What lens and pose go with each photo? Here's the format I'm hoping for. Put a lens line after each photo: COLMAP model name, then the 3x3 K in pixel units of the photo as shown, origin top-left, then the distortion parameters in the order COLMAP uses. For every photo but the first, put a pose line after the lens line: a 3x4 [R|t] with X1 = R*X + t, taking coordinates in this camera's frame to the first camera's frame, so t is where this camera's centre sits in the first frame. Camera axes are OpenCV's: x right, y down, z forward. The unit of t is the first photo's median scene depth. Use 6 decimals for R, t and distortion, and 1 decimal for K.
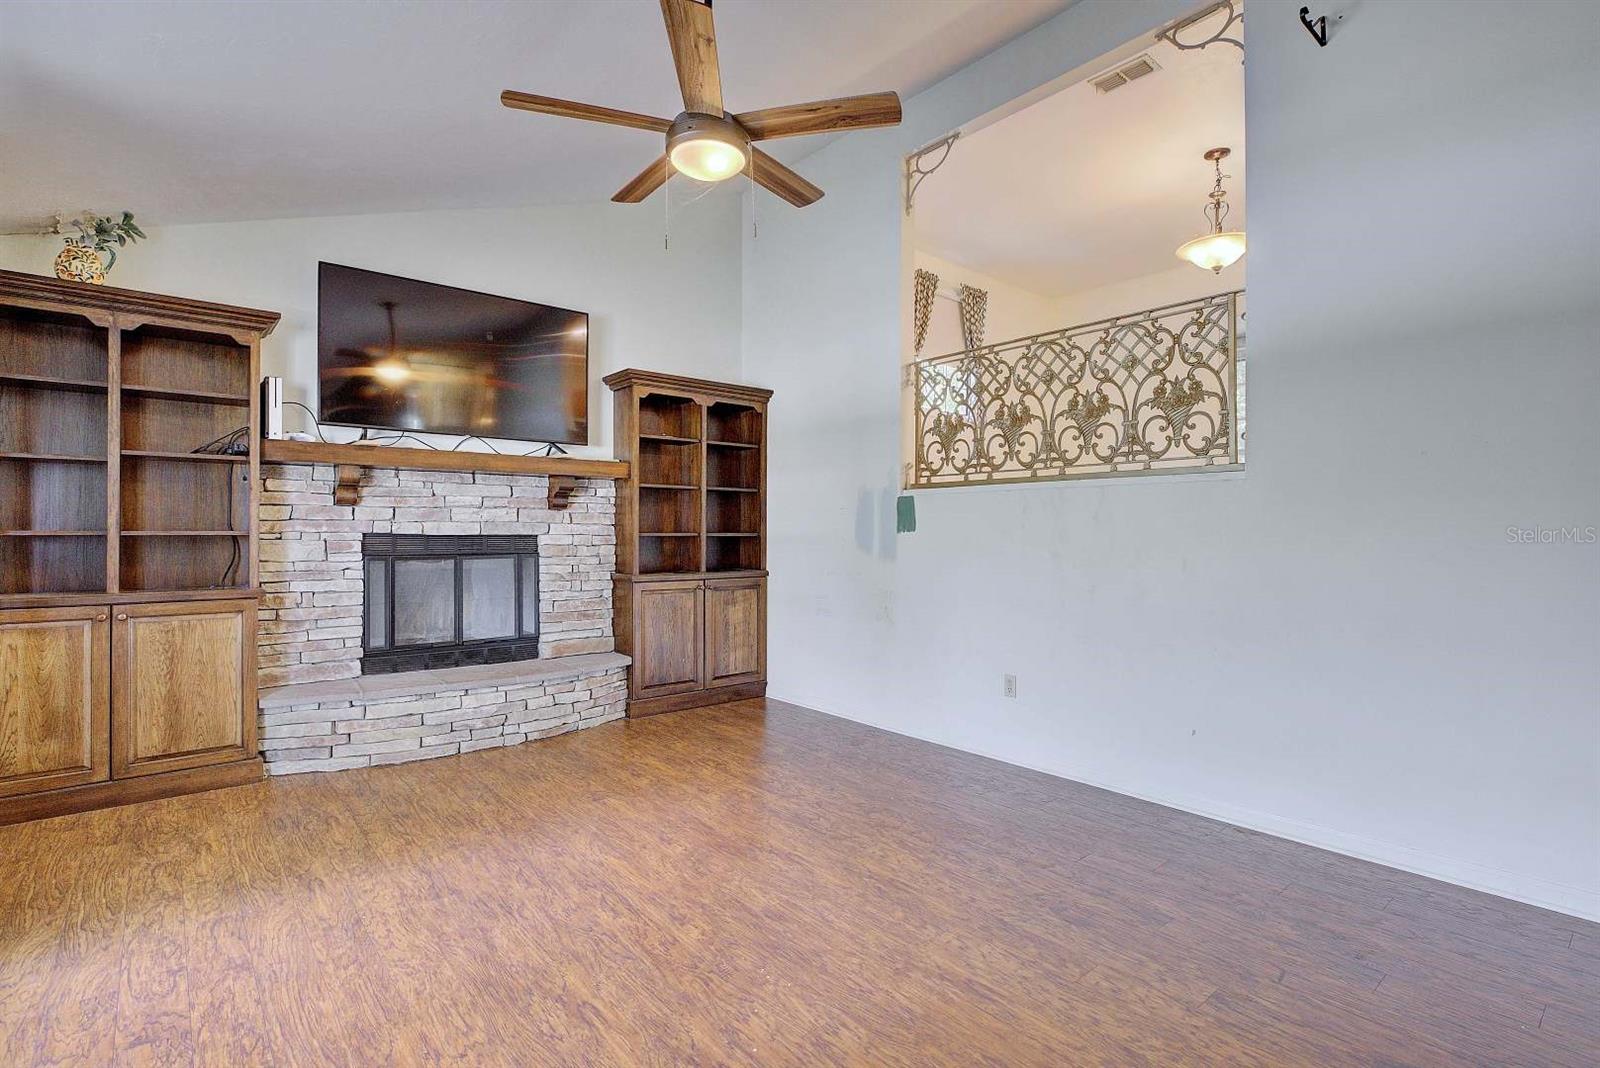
lens RADIAL K [[757.1, 0, 800.0], [0, 757.1, 534.0], [0, 0, 1]] dist [-0.000777, -0.000333]
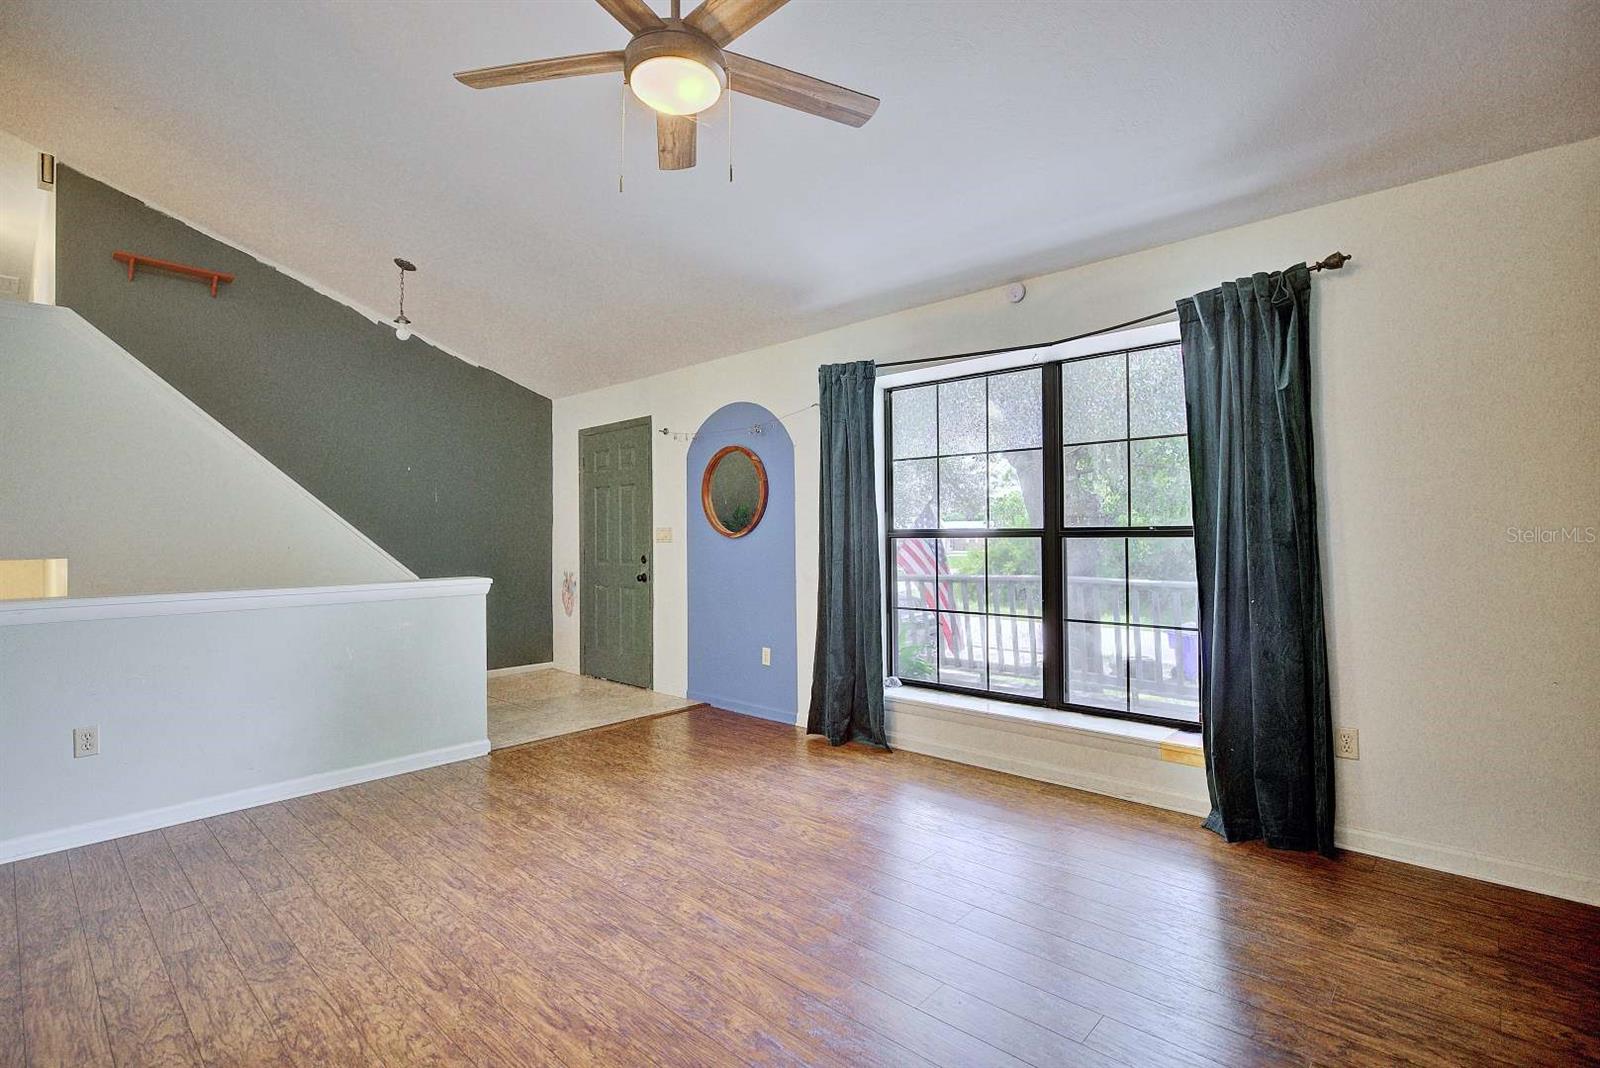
lens RADIAL K [[746.1, 0, 800.0], [0, 746.1, 534.0], [0, 0, 1]] dist [-0.004768, -0.000280]
pose [[-0.992350, 0.006185, -0.123301, -0.101287], [0.005920, 0.999979, 0.002515, -0.003152], [0.123314, 0.001766, -0.992366, 1.211896]]
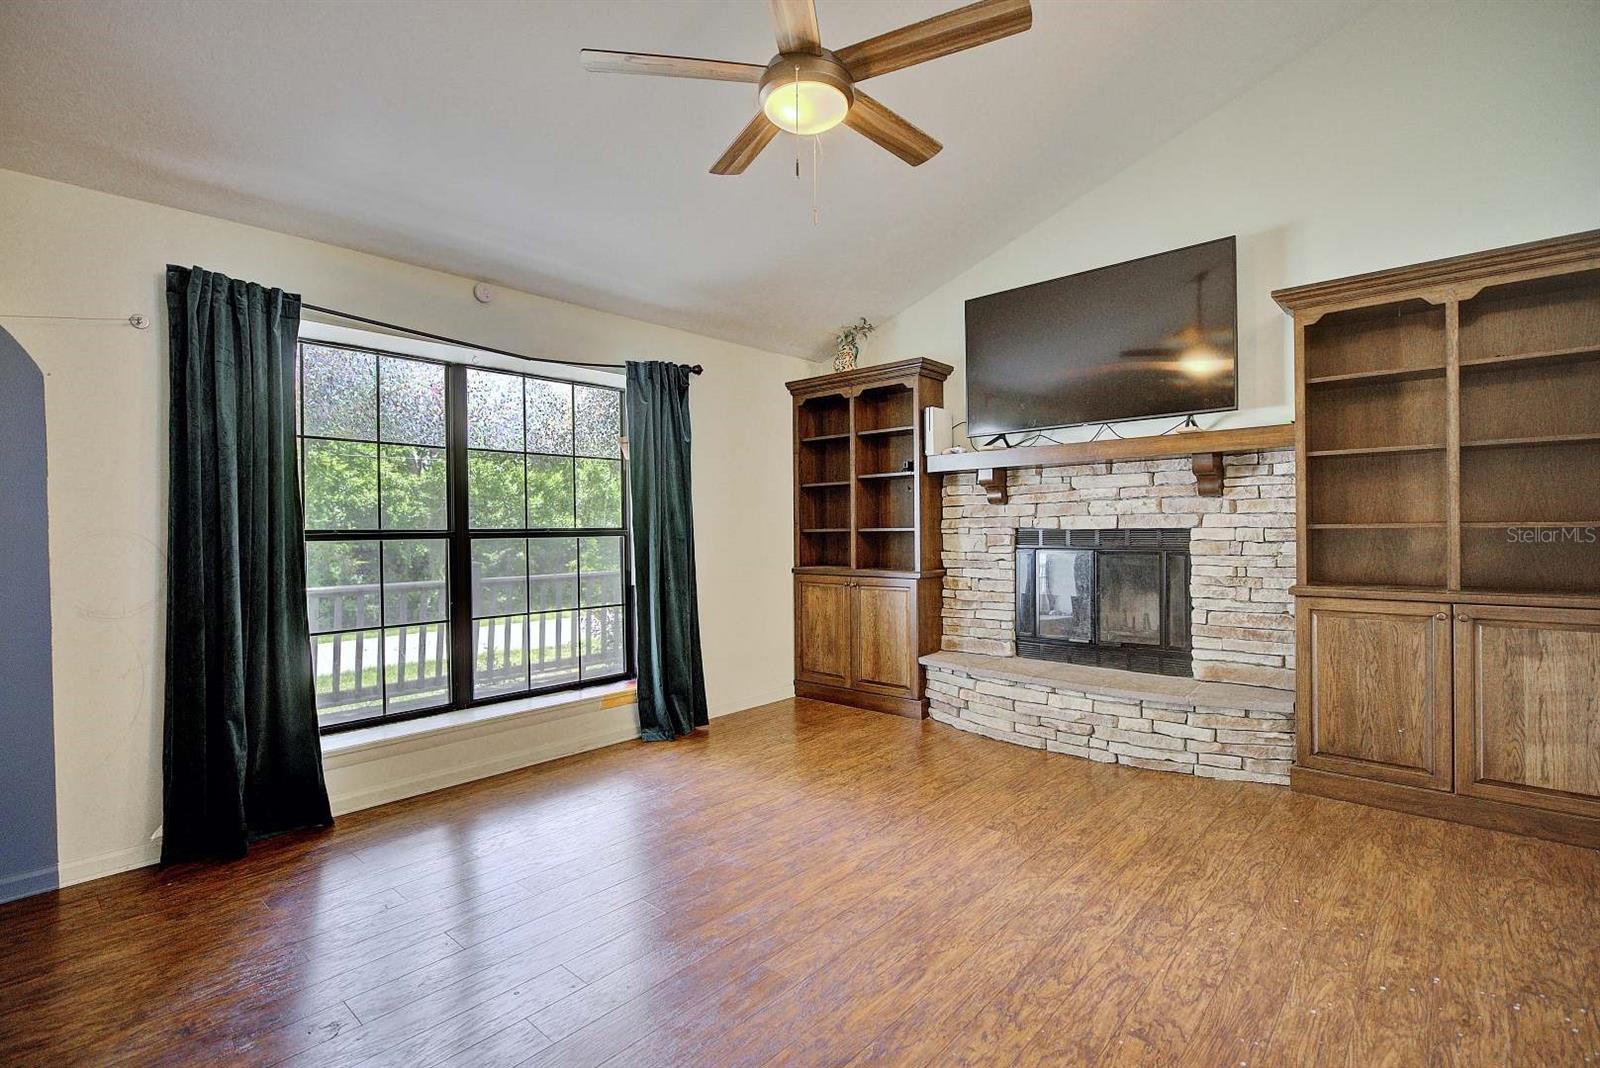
lens RADIAL K [[746.1, 0, 800.0], [0, 746.1, 534.0], [0, 0, 1]] dist [-0.004768, -0.000280]
pose [[0.136652, 0.001932, -0.990617, 0.494177], [0.009702, 0.999948, 0.003289, 0.000693], [0.990572, -0.010060, 0.136626, 0.575839]]
